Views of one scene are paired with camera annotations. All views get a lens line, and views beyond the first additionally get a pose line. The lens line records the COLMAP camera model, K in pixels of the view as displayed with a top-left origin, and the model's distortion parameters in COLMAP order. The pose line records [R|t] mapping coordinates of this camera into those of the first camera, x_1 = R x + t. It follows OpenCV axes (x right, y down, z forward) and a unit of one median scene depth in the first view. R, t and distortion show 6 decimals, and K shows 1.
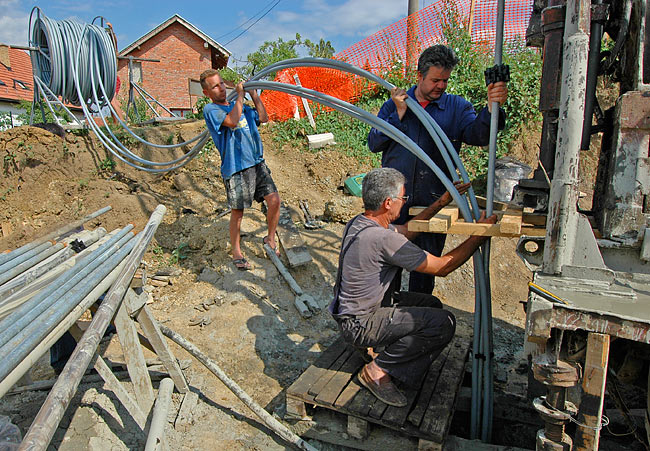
lens RADIAL K [[459.7, 0, 286.0], [0, 459.7, 238.0], [0, 0, 1]] dist [0.053629, -0.058706]
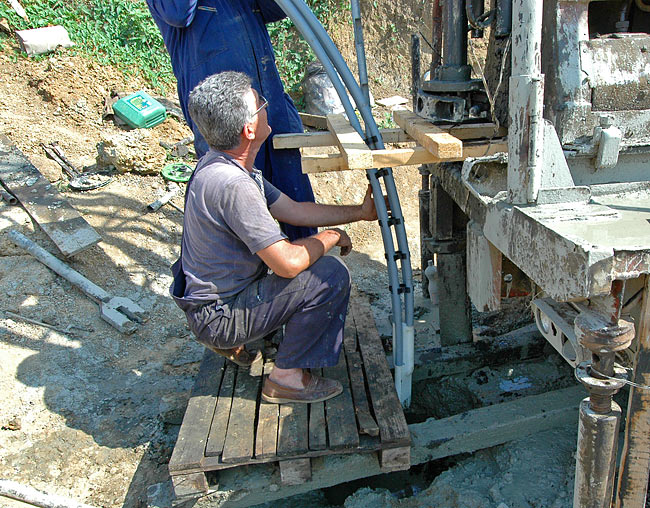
lens RADIAL K [[549.6, 0, 389.8], [0, 549.6, 281.3], [0, 0, 1]] dist [0.063403, -0.066633]
pose [[0.796795, -0.257967, 0.546416, -0.091495], [0.146730, 0.959825, 0.239177, -0.032716], [-0.586164, -0.110399, 0.802636, 0.235441]]
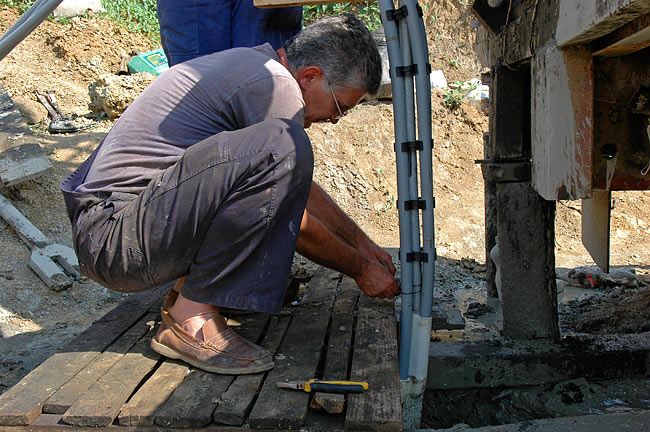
lens RADIAL K [[647.6, 0, 336.1], [0, 647.6, 227.7], [0, 0, 1]] dist [0.039543, -0.007689]
pose [[0.916168, -0.095040, 0.389364, 0.063079], [0.109835, 0.993823, -0.015857, 0.197552], [-0.385452, 0.057293, 0.920948, 0.374062]]
